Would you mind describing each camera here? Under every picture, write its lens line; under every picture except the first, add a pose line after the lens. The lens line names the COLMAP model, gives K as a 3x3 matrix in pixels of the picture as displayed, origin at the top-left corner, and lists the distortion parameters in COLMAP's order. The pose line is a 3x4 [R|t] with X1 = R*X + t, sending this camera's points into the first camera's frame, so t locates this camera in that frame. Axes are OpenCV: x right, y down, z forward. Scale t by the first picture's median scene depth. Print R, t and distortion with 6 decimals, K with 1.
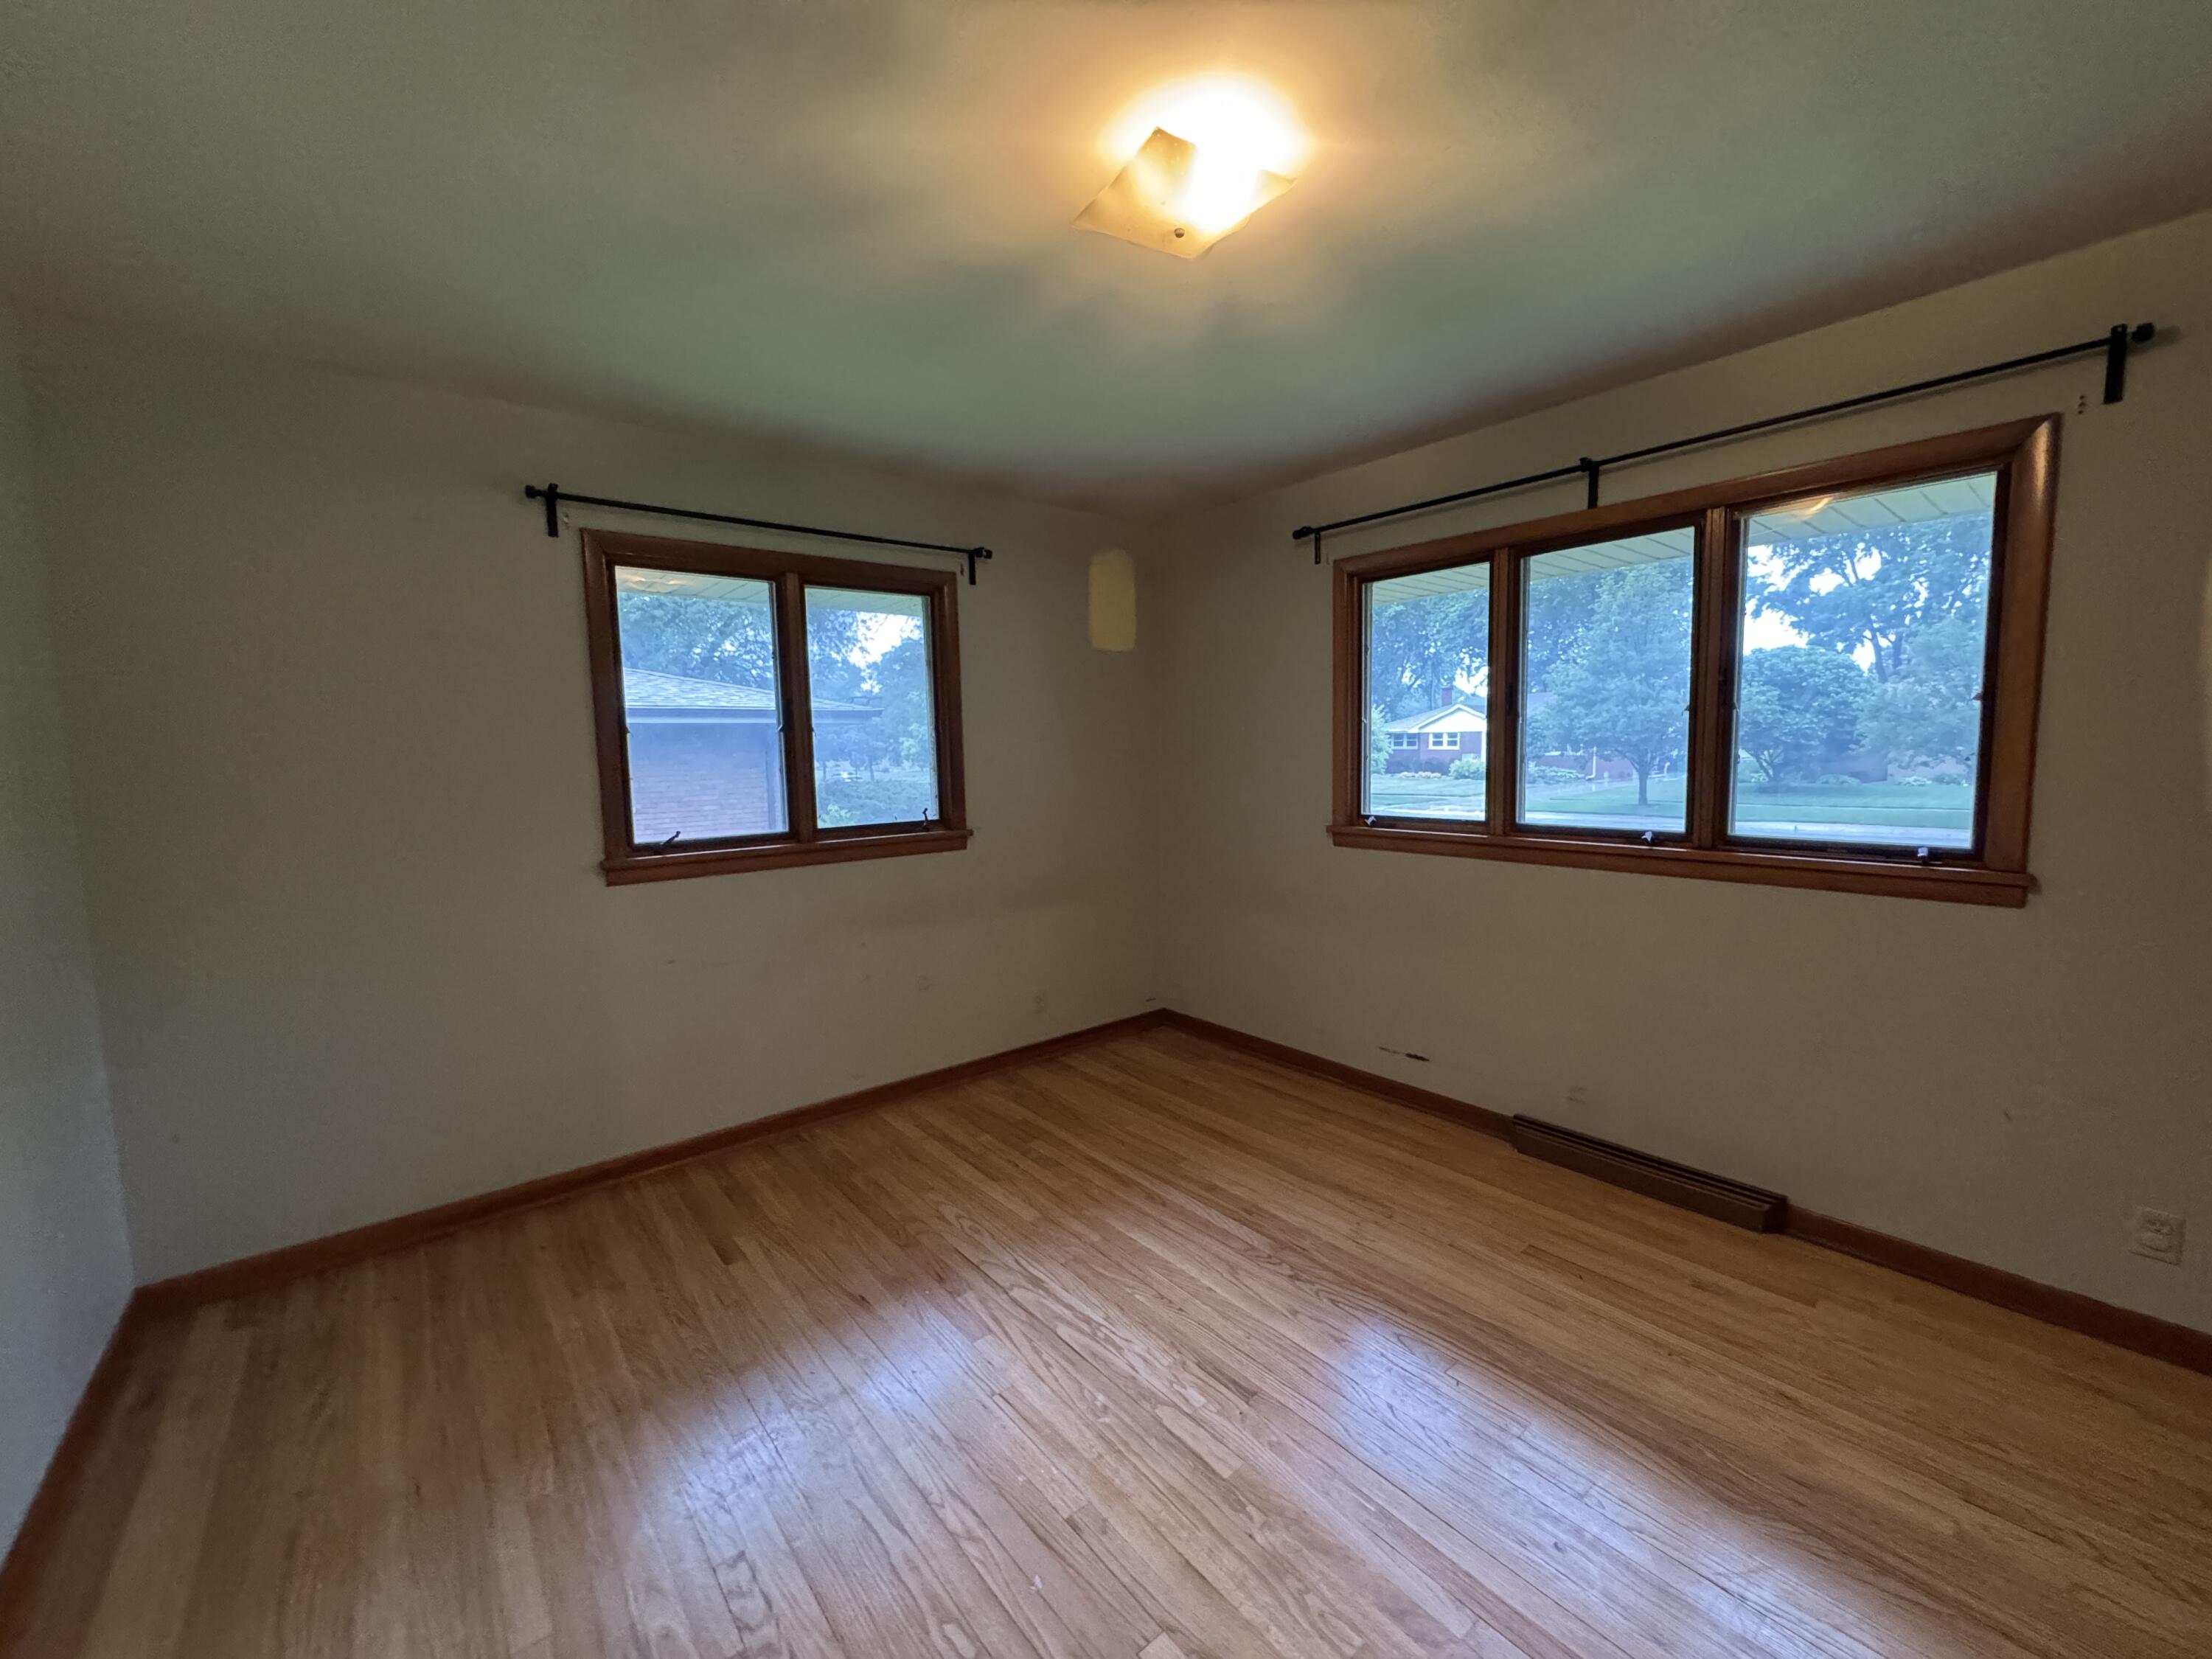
lens RADIAL K [[882.7, 0, 1106.0], [0, 882.7, 829.5], [0, 0, 1]] dist [-0.002528, 0.000073]
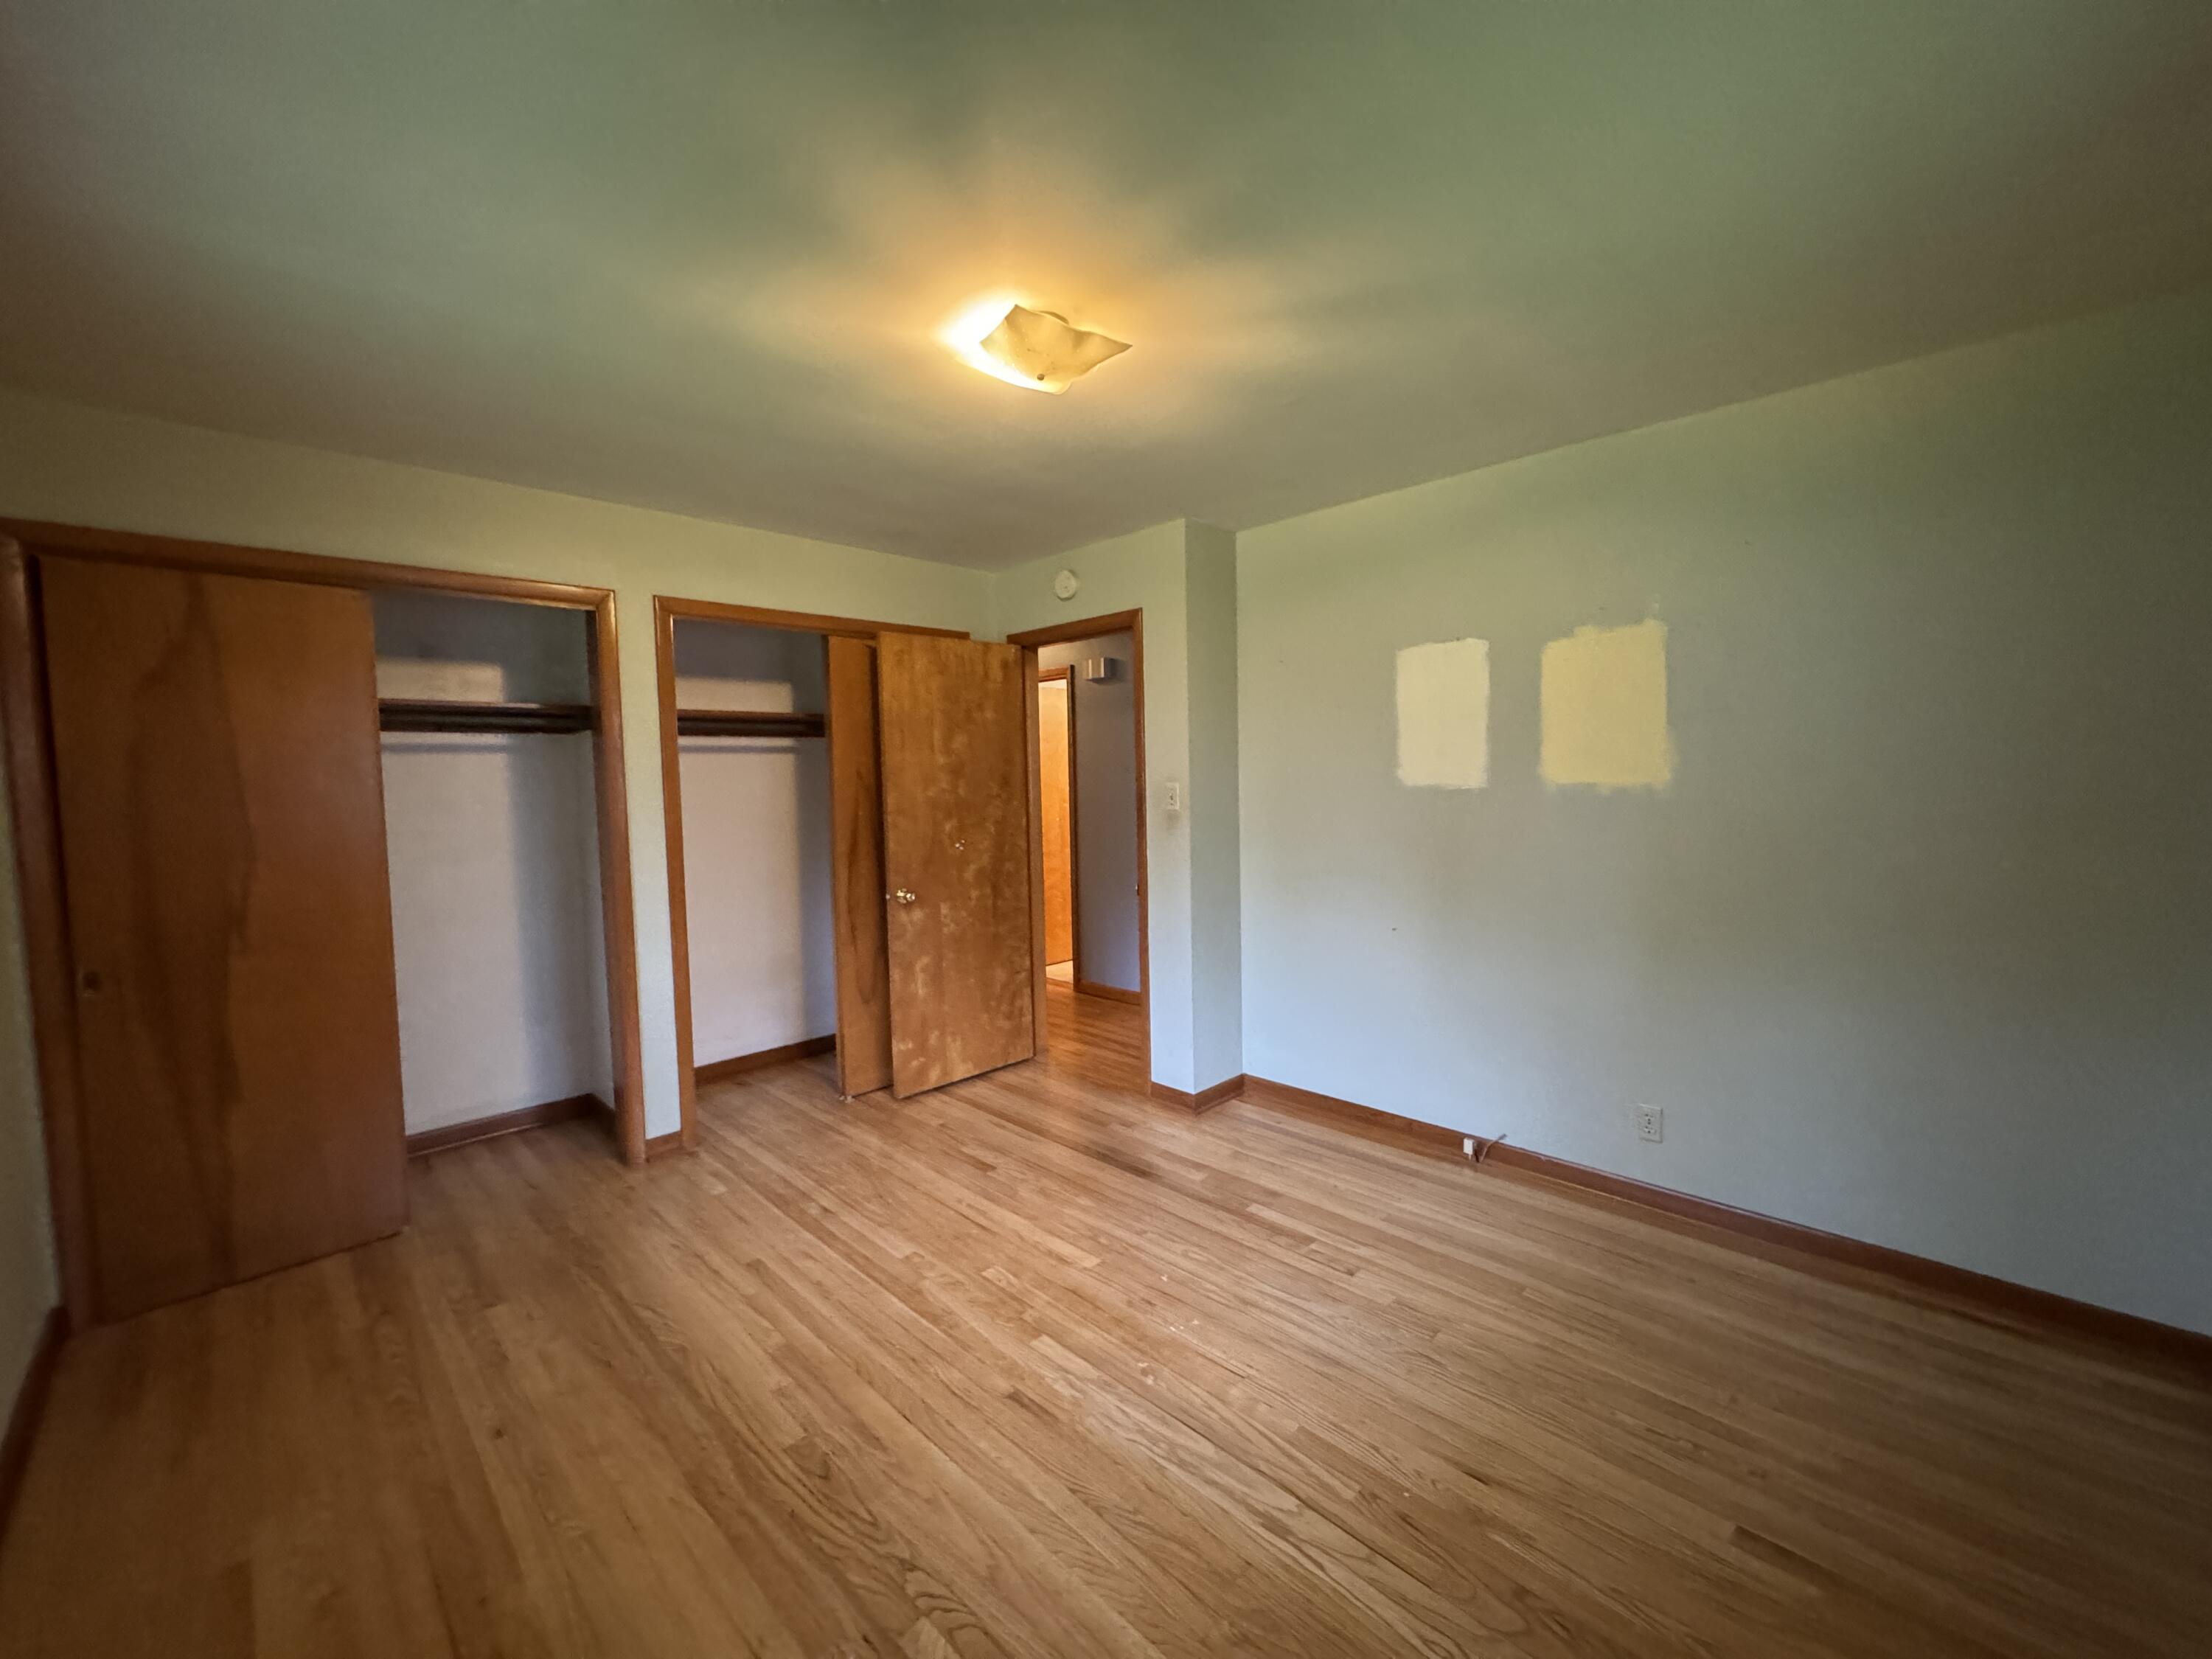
lens RADIAL K [[882.7, 0, 1106.0], [0, 882.7, 829.5], [0, 0, 1]] dist [-0.002528, 0.000073]
pose [[-0.994770, 0.048746, -0.089757, 0.103773], [0.034758, 0.987879, 0.151284, -0.181599], [0.096044, 0.147373, -0.984407, 1.817784]]
